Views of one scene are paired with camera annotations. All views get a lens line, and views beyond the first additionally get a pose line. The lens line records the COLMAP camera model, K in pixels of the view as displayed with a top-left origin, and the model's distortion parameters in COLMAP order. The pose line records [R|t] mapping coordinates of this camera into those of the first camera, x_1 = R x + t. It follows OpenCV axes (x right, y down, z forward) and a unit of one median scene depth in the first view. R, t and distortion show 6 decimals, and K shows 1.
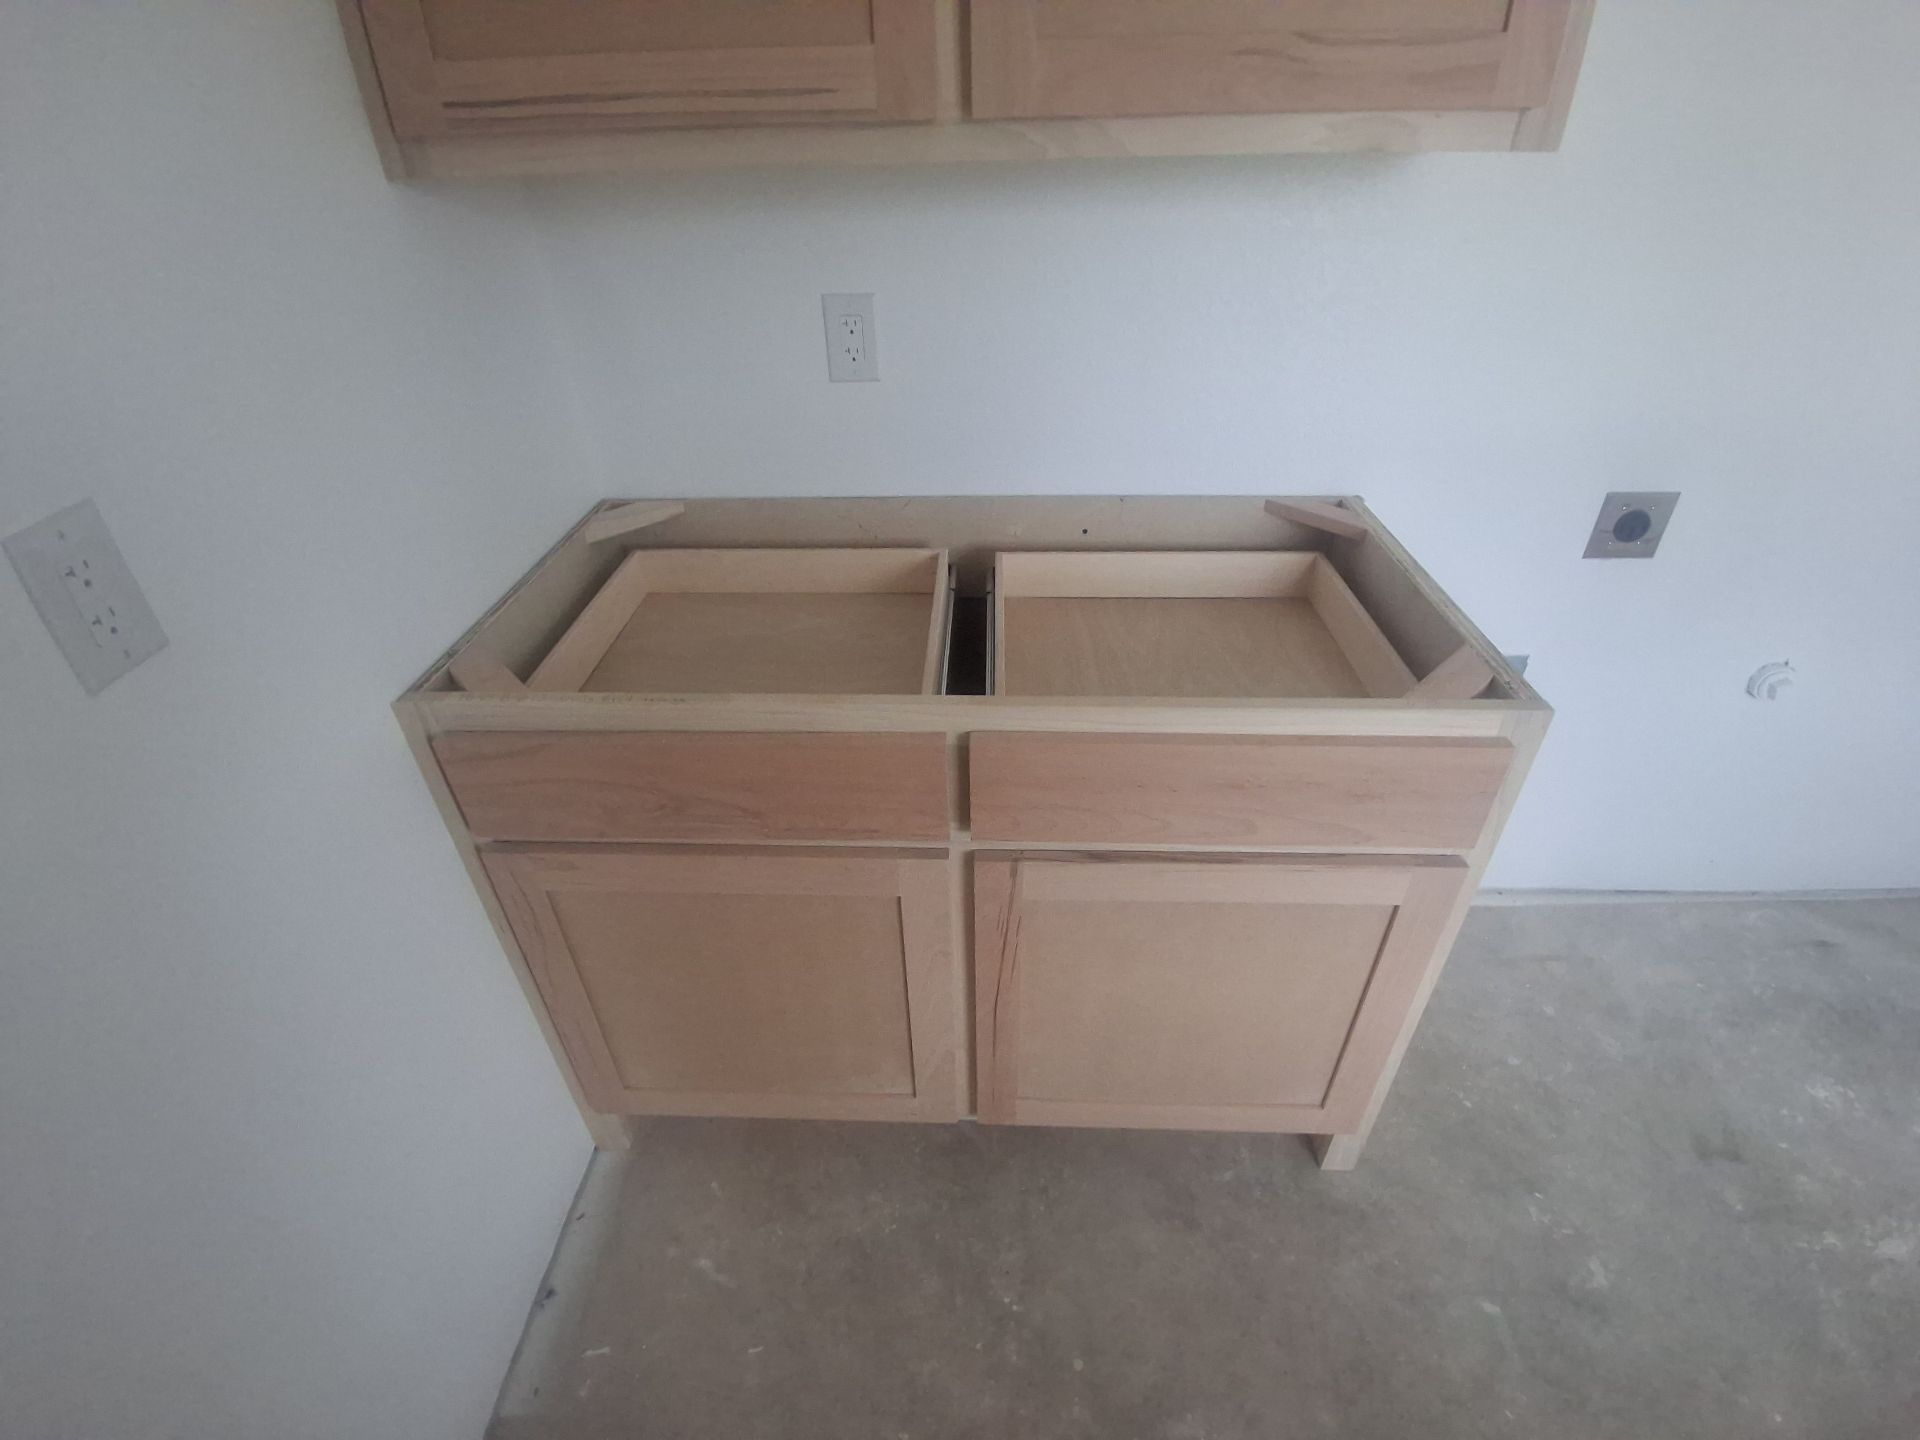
lens RADIAL K [[870.7, 0, 951.1], [0, 870.7, 708.7], [0, 0, 1]] dist [0.009528, -0.028626]
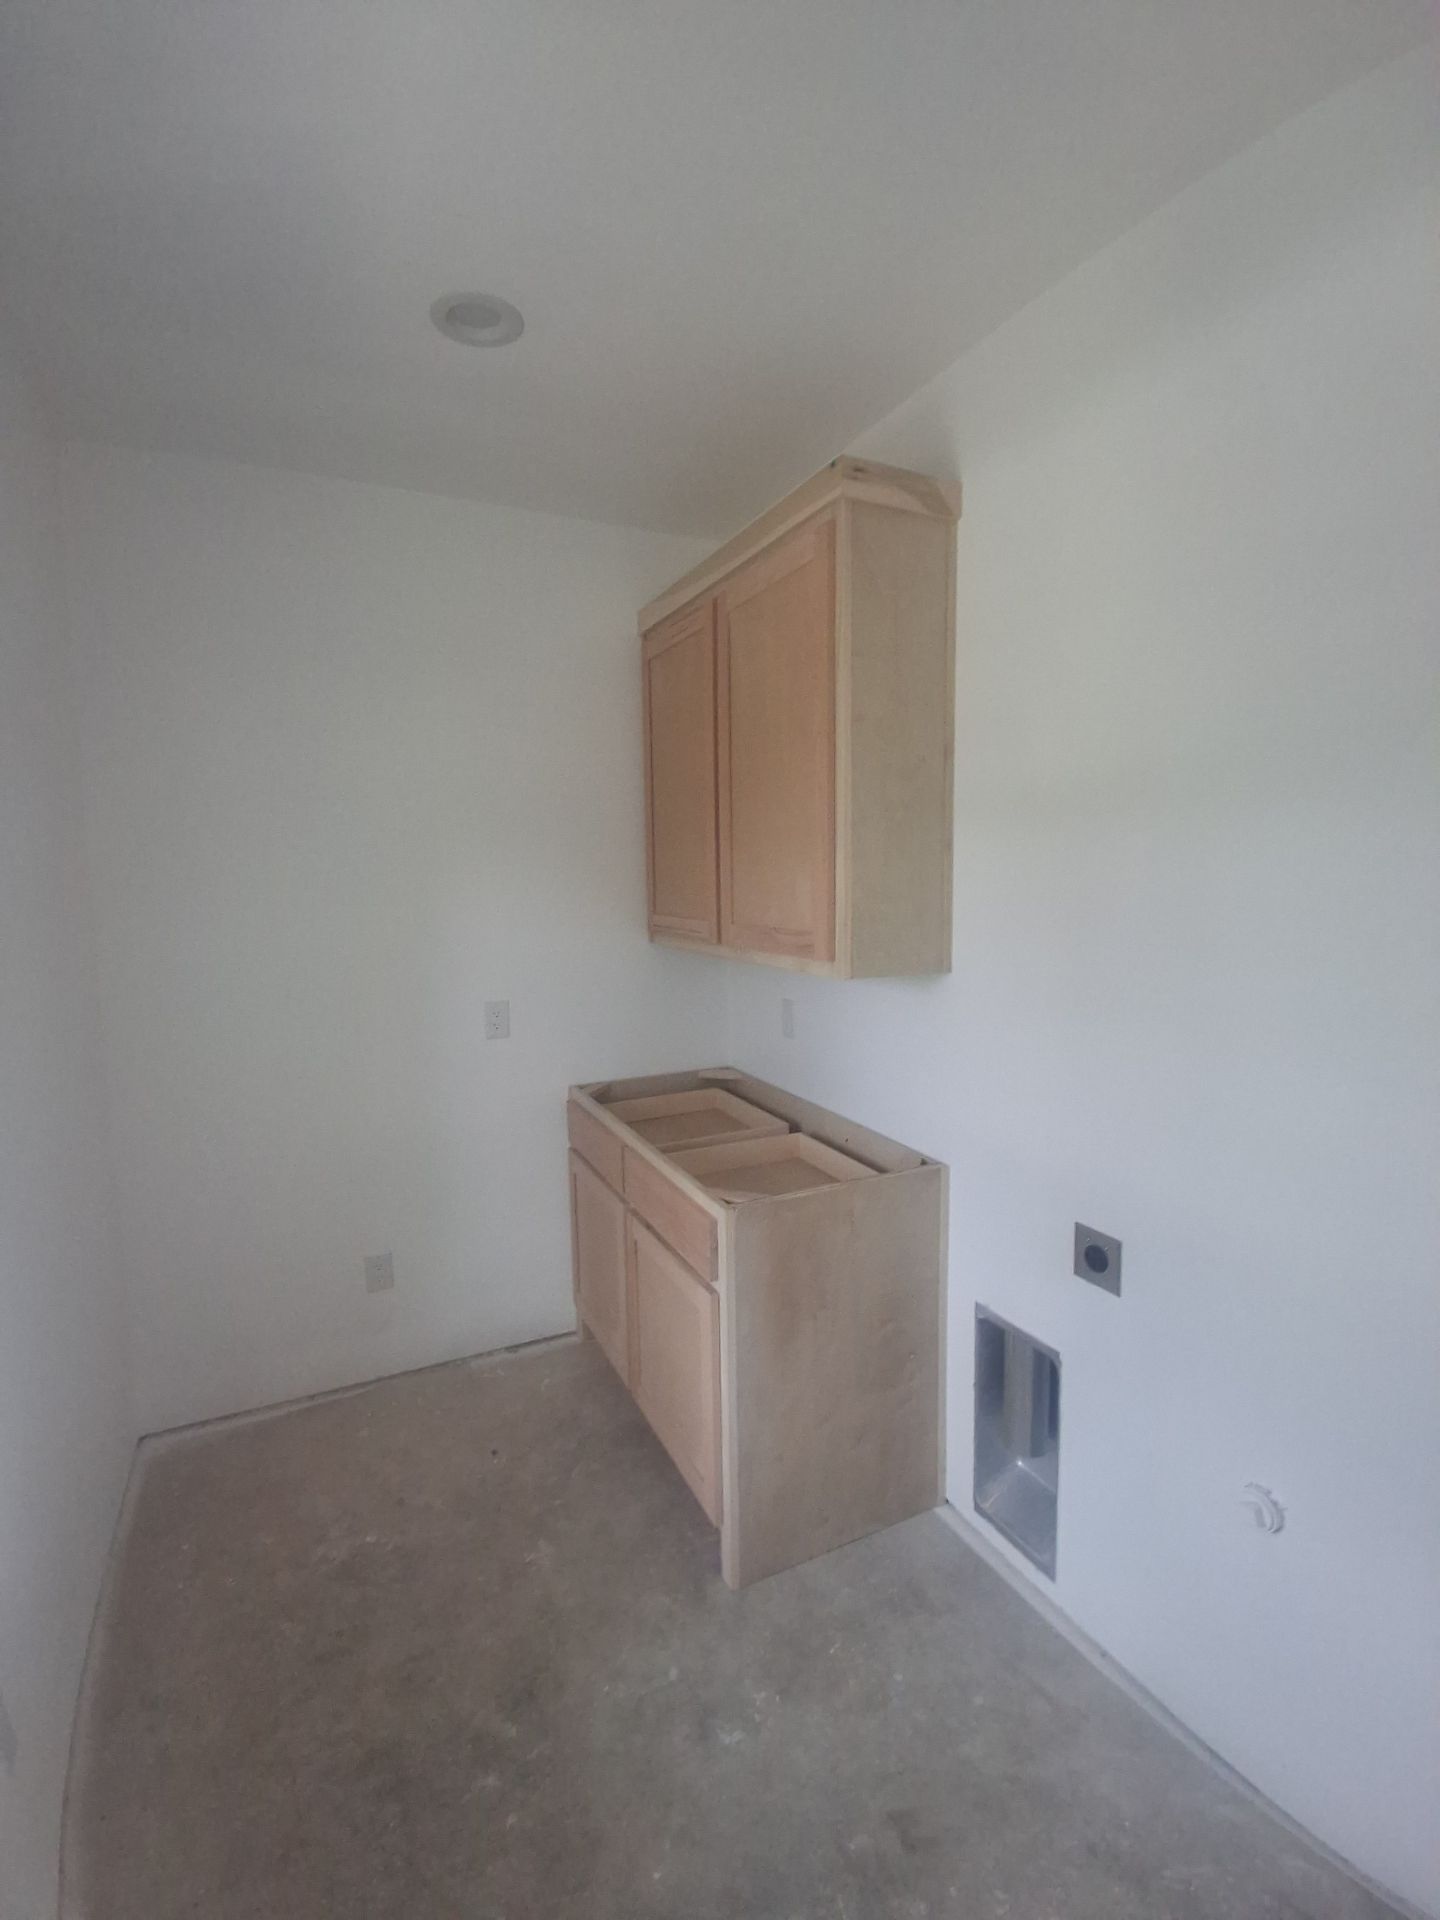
lens RADIAL K [[870.7, 0, 720.0], [0, 870.7, 960.0], [0, 0, 1]] dist [0.009528, -0.028626]
pose [[0.471831, 0.111199, -0.874649, 1.615389], [-0.496644, 0.853183, -0.159446, -0.111230], [0.728505, 0.509620, 0.457785, -0.185946]]
